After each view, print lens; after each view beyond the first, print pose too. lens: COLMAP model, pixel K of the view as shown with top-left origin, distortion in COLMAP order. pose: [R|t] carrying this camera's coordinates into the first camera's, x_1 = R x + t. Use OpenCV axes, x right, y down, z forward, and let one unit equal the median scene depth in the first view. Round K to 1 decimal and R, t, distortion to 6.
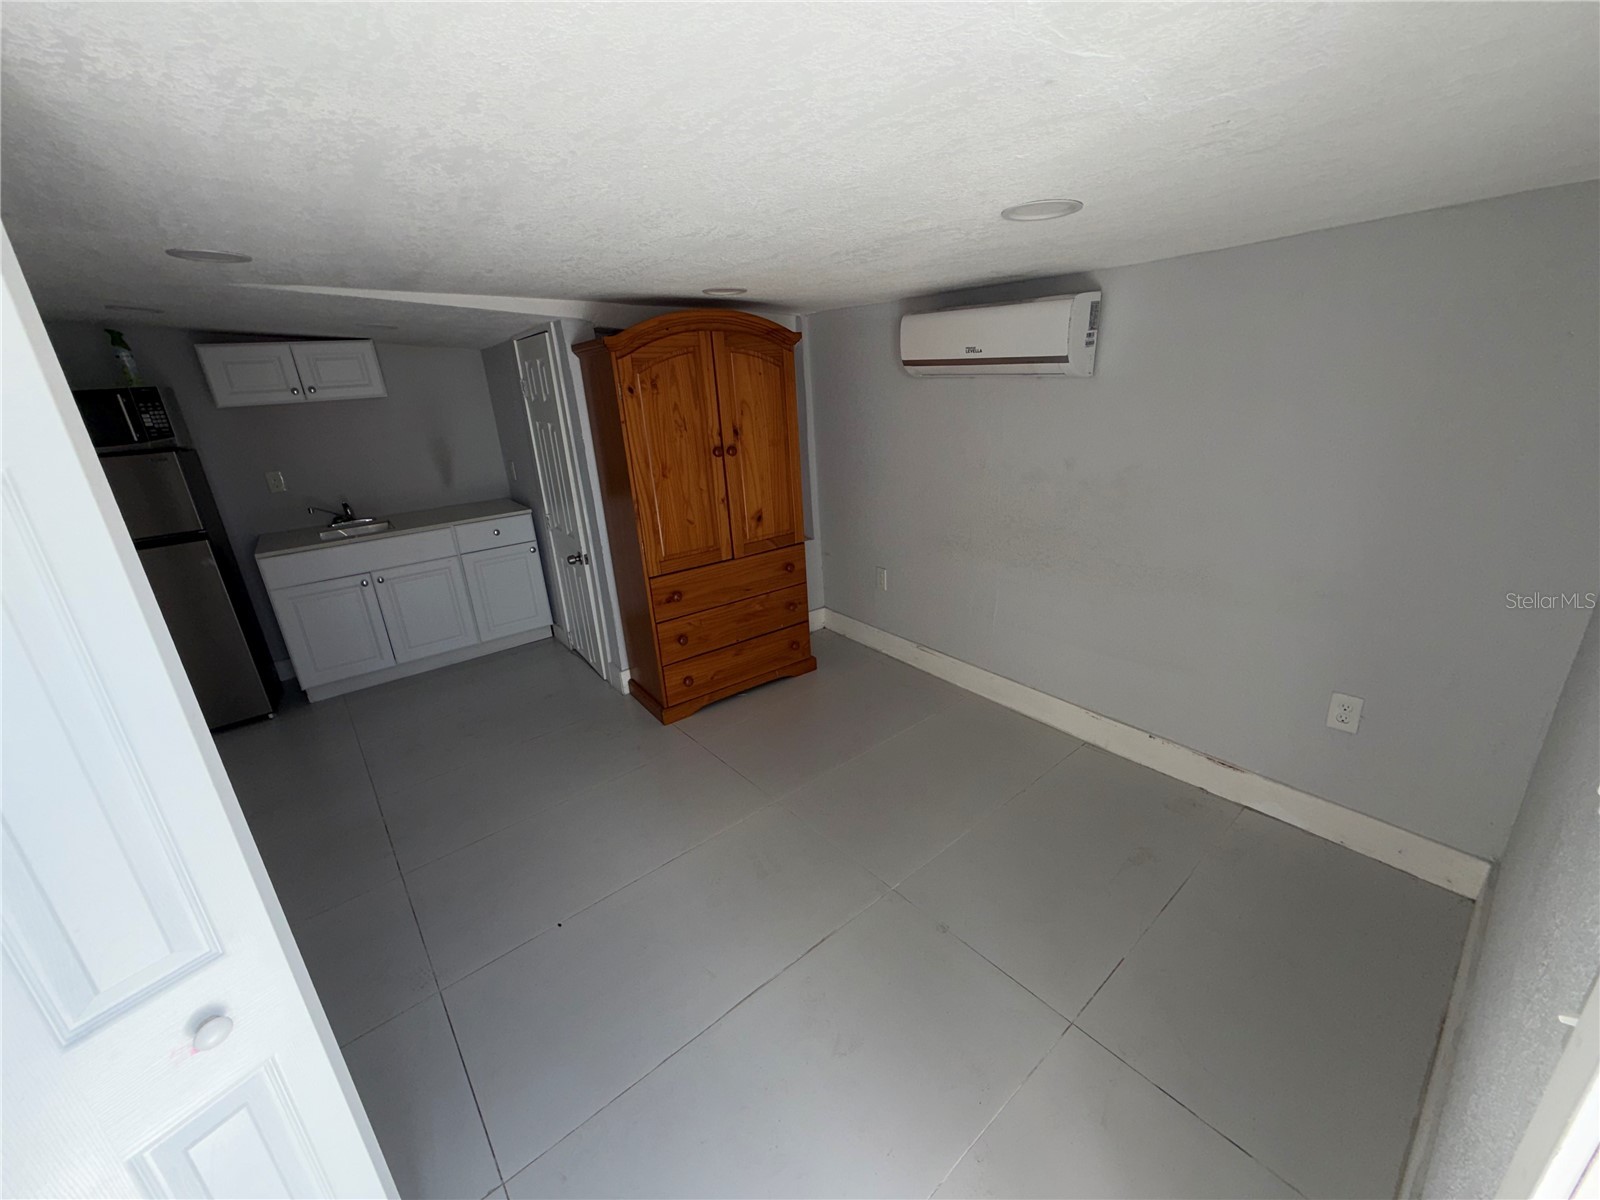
lens RADIAL K [[639.6, 0, 797.4], [0, 639.6, 591.9], [0, 0, 1]] dist [0.001260, -0.001450]
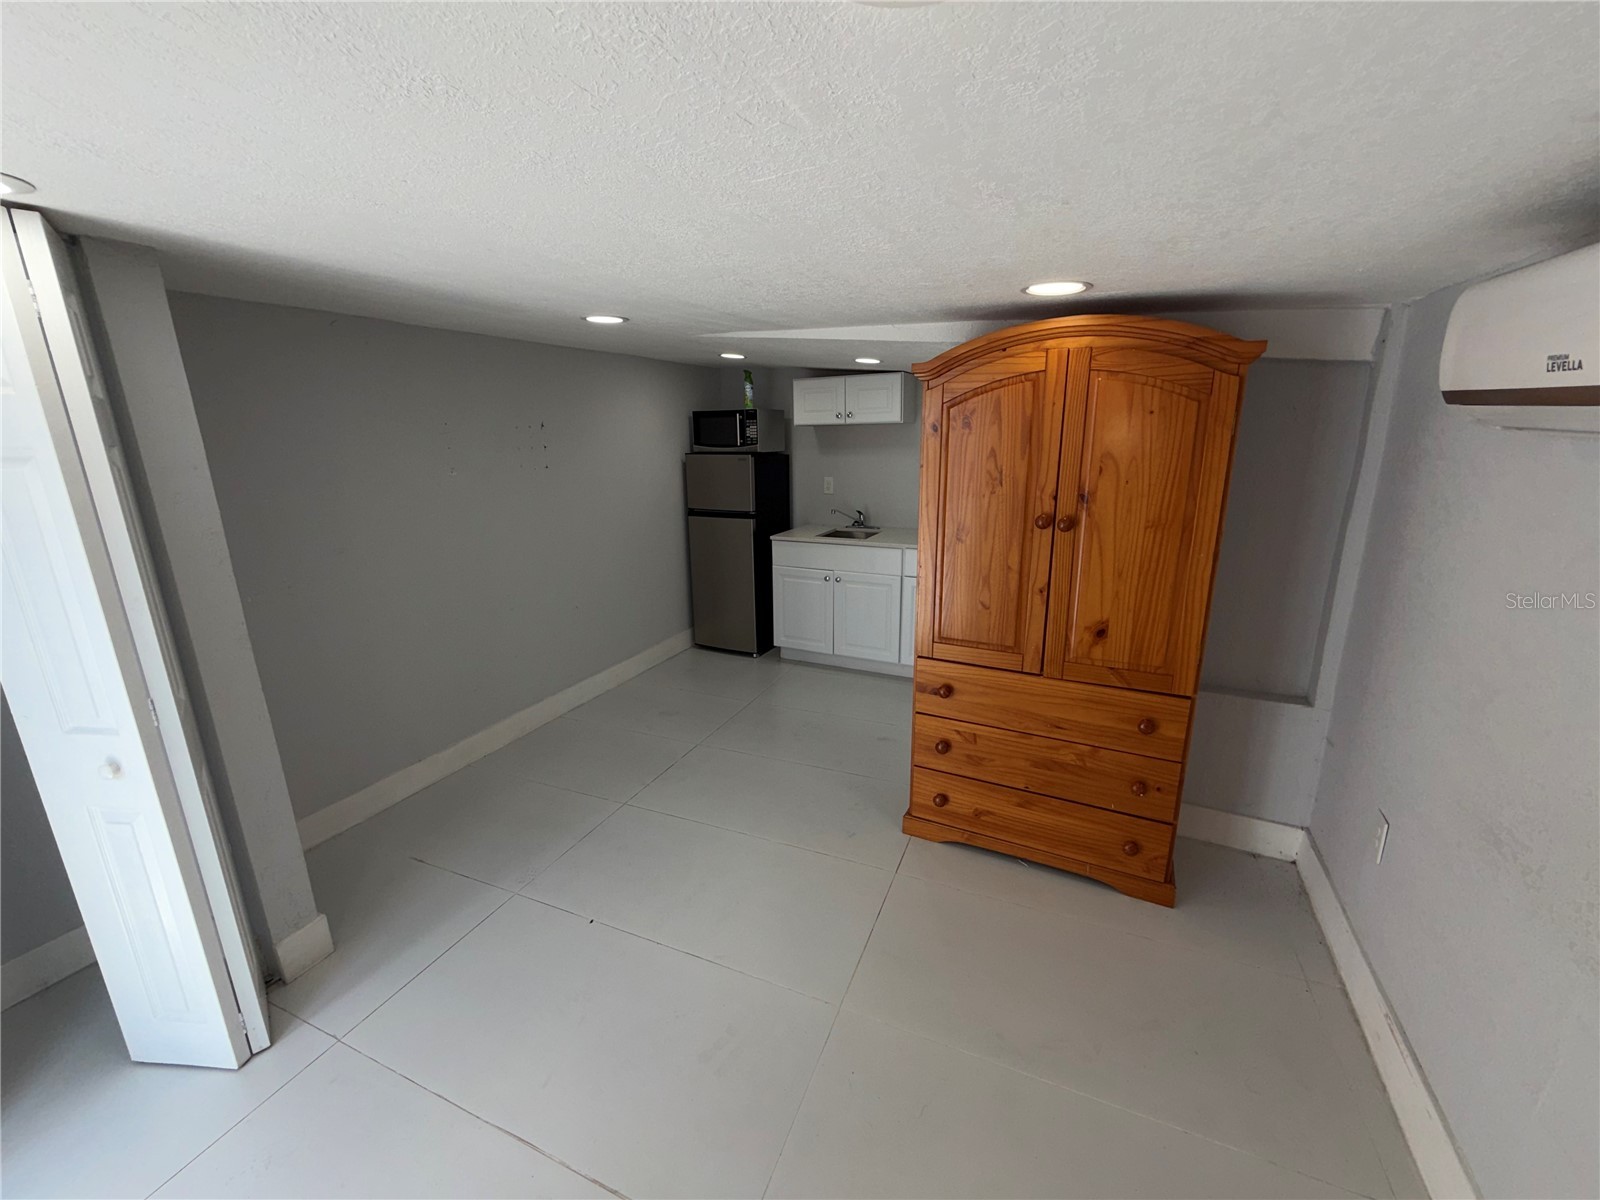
lens RADIAL K [[639.6, 0, 801.2], [0, 639.6, 595.3], [0, 0, 1]] dist [0.001260, -0.001450]
pose [[0.458653, 0.270630, -0.846403, 0.349809], [-0.299889, 0.943756, 0.139252, -0.155417], [0.836483, 0.189958, 0.514015, 0.423066]]
